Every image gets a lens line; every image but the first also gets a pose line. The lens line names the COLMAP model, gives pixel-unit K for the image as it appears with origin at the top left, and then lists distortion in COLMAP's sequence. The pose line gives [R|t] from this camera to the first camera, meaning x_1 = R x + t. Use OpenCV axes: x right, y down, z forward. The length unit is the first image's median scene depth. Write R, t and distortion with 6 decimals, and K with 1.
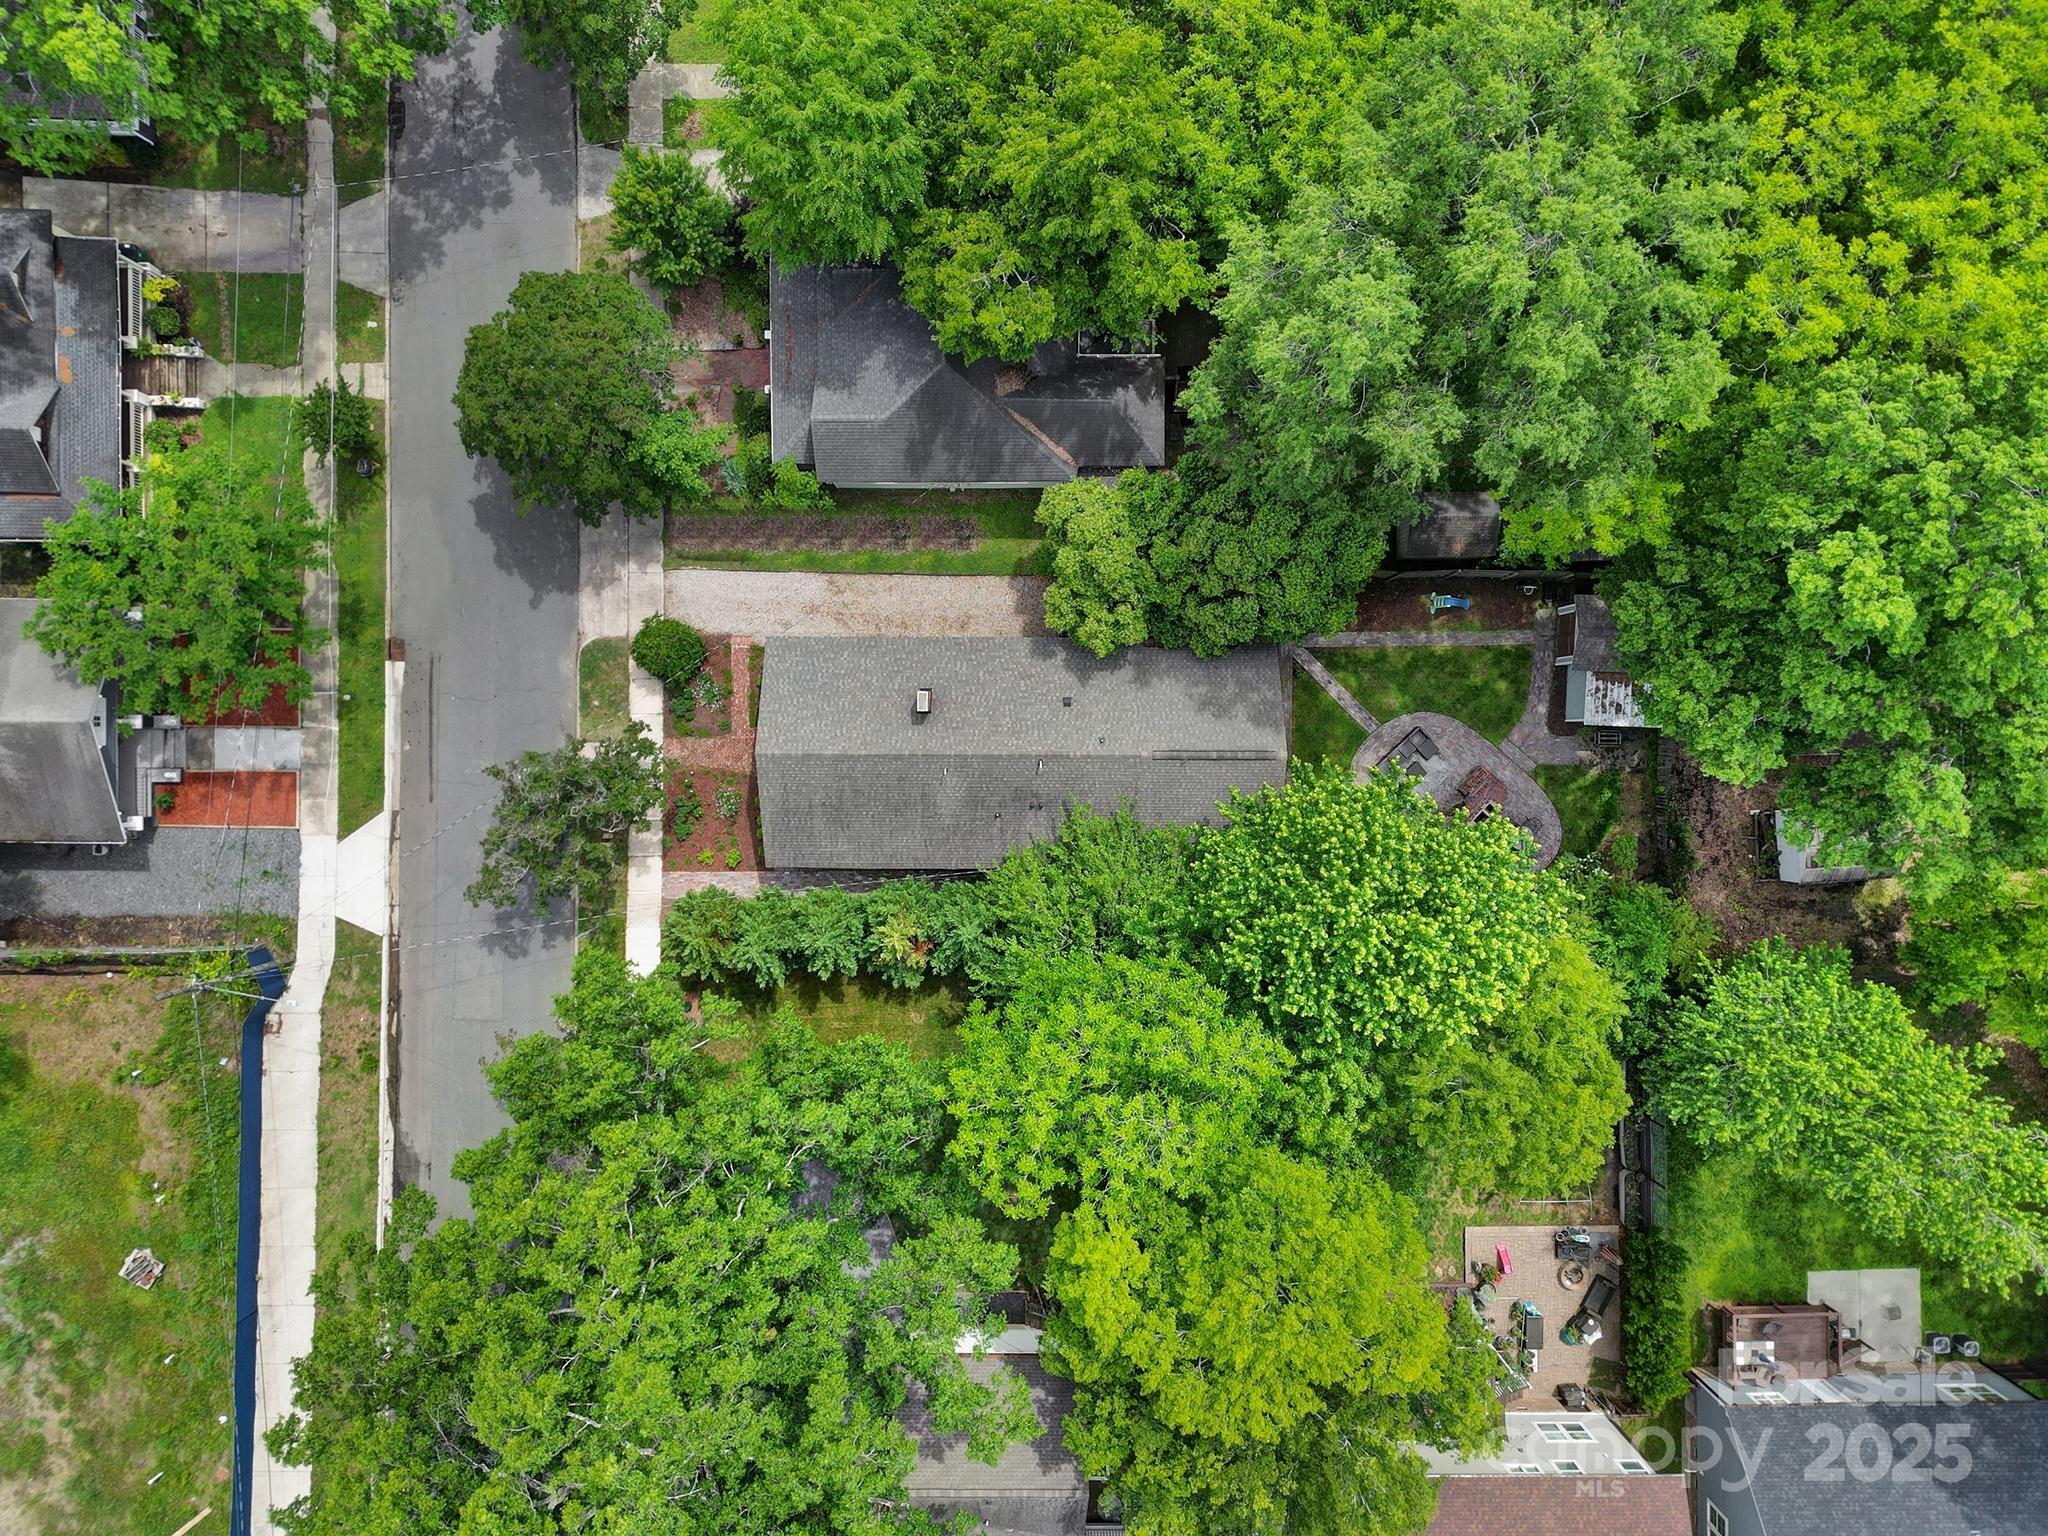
lens RADIAL K [[1443.5, 0, 1024.0], [0, 1443.5, 768.0], [0, 0, 1]] dist [0.051023, -0.038191]
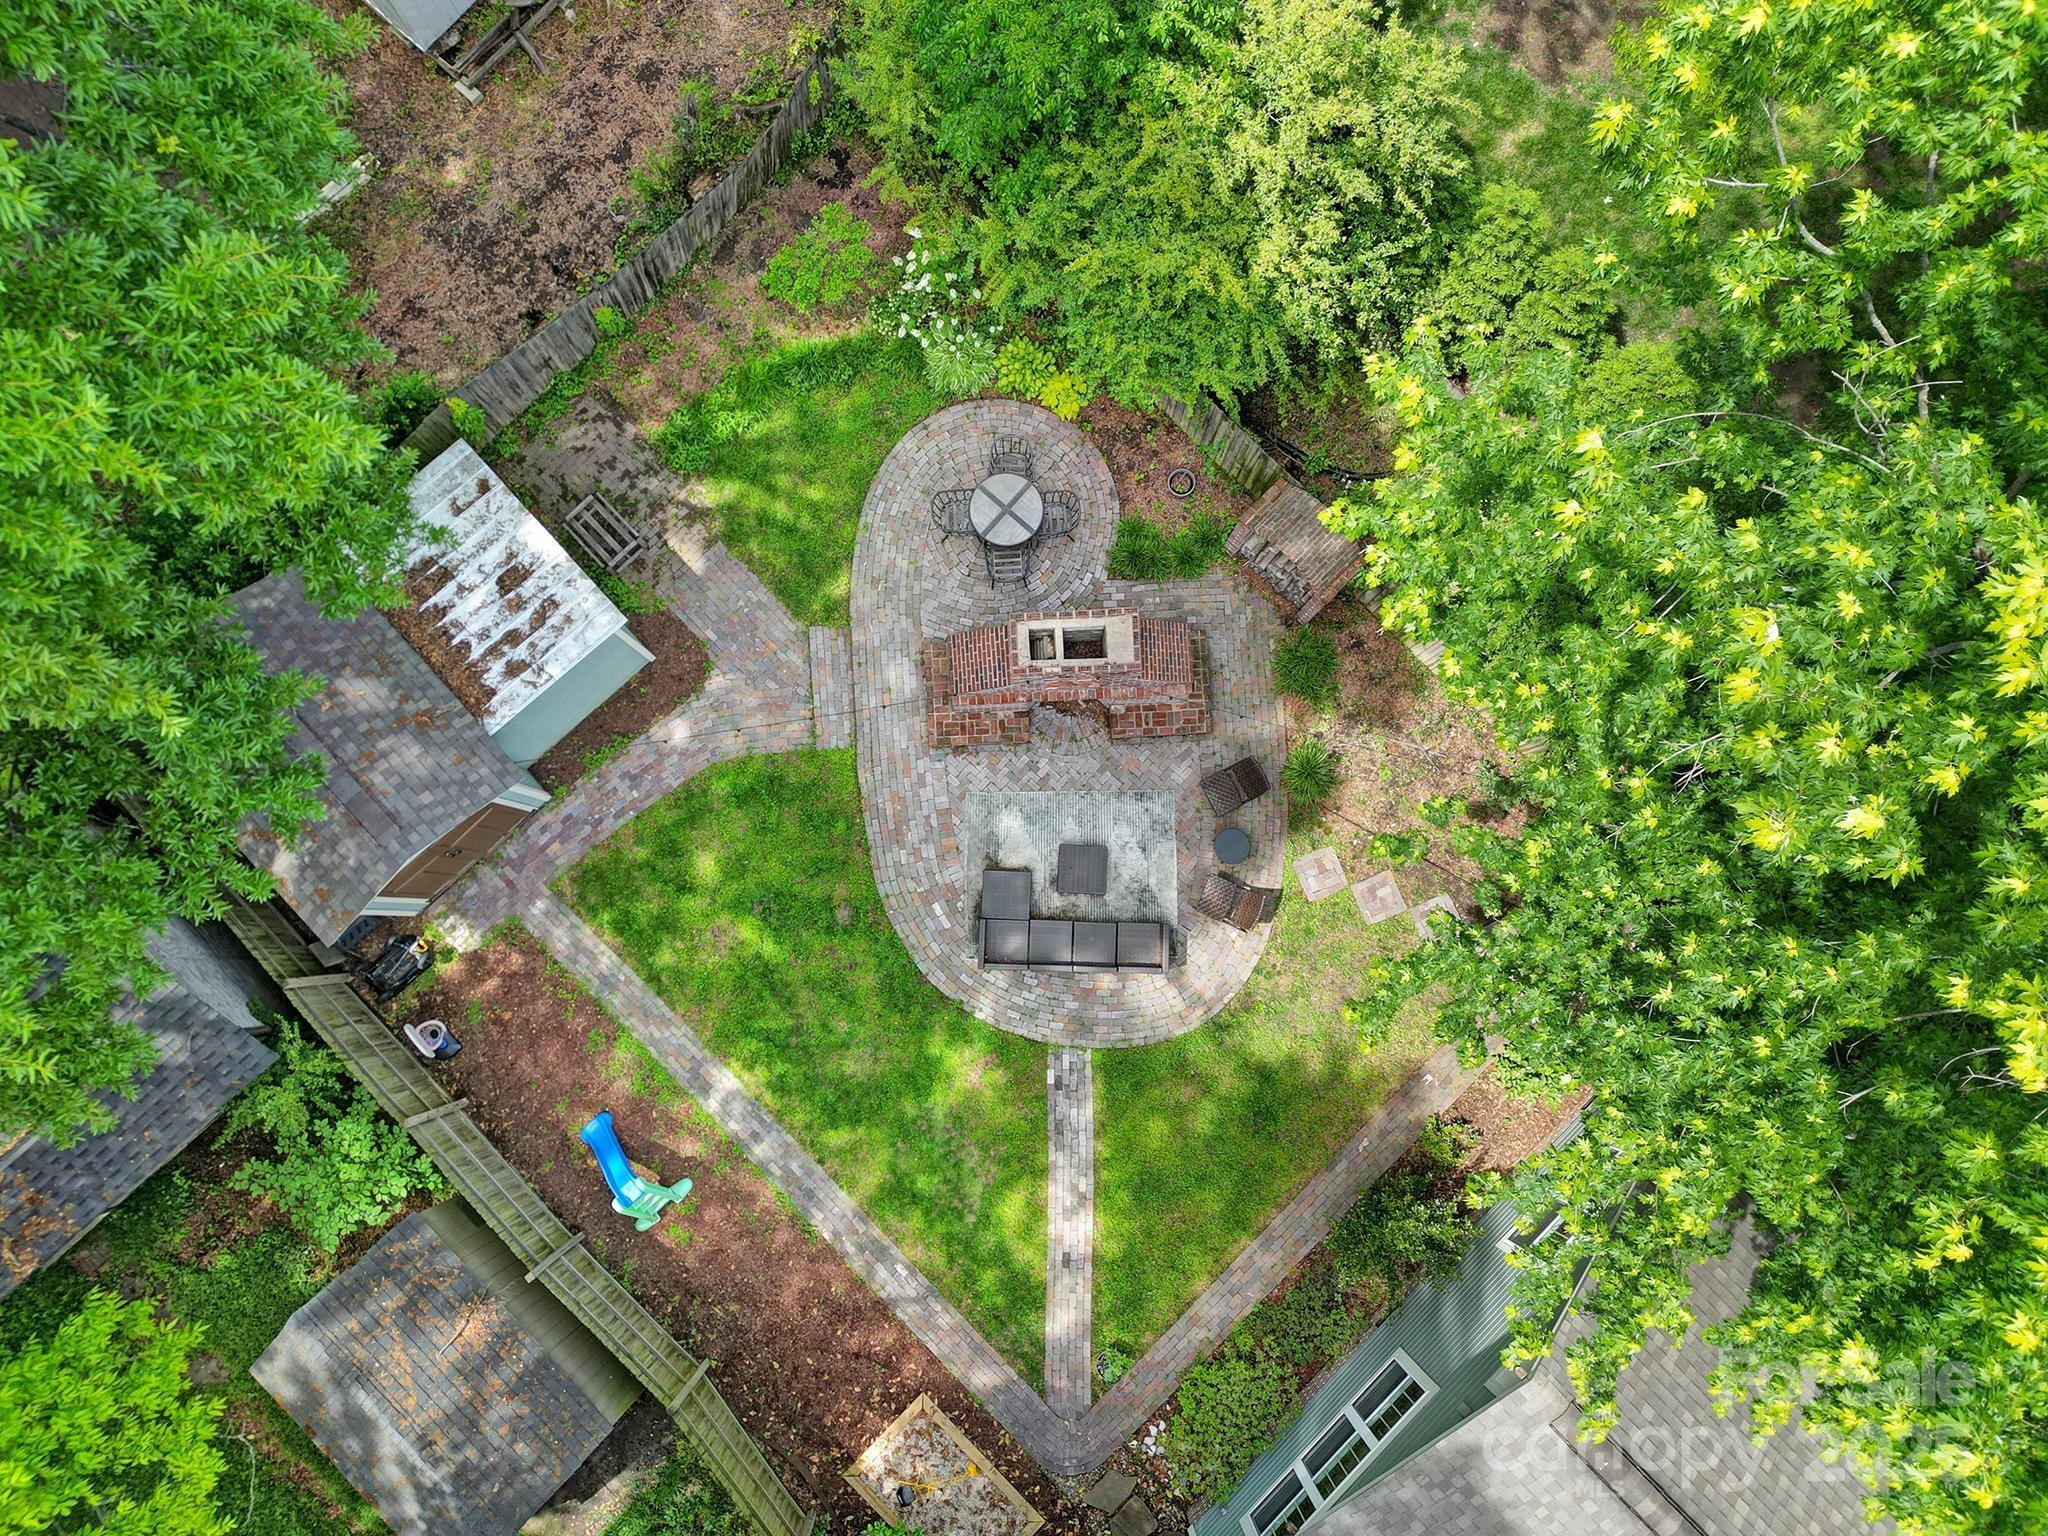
lens RADIAL K [[1443.5, 0, 1024.0], [0, 1443.5, 768.0], [0, 0, 1]] dist [0.051023, -0.038191]
pose [[-0.706872, -0.705290, 0.053827, 0.279772], [0.706900, -0.701697, 0.088959, -0.019455], [-0.024972, 0.100933, 0.994580, 0.677294]]
